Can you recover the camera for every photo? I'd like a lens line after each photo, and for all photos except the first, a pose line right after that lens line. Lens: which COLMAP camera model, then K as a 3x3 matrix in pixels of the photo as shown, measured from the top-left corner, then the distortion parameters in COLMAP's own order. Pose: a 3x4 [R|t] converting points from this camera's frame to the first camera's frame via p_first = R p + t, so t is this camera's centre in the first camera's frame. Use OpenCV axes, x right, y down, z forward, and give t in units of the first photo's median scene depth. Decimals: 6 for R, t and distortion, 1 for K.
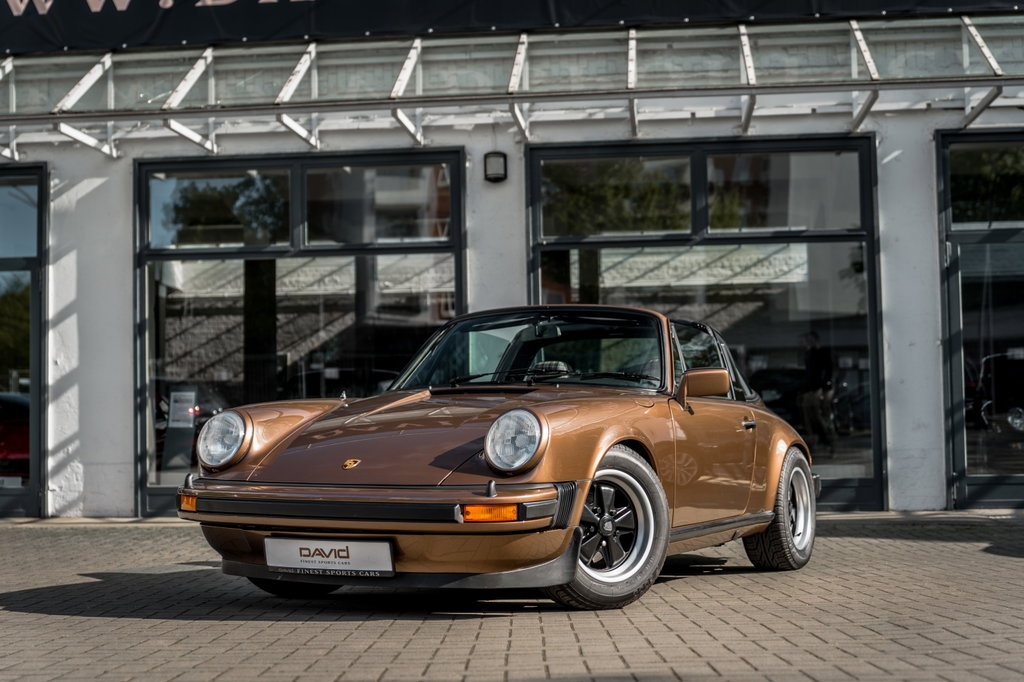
lens RADIAL K [[1578.8, 0, 512.0], [0, 1578.8, 341.0], [0, 0, 1]] dist [-0.097342, -0.003583]
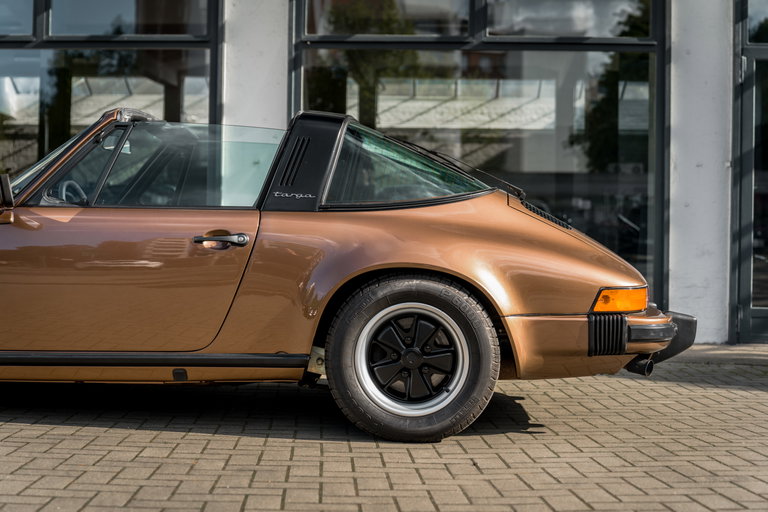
lens RADIAL K [[1127.7, 0, 384.0], [0, 1127.7, 256.0], [0, 0, 1]] dist [-0.091582, 0.038542]
pose [[0.997706, 0.030824, 0.060269, 0.014156], [-0.034465, 0.997583, 0.060339, 0.010663], [-0.058264, -0.062277, 0.996357, 0.165399]]
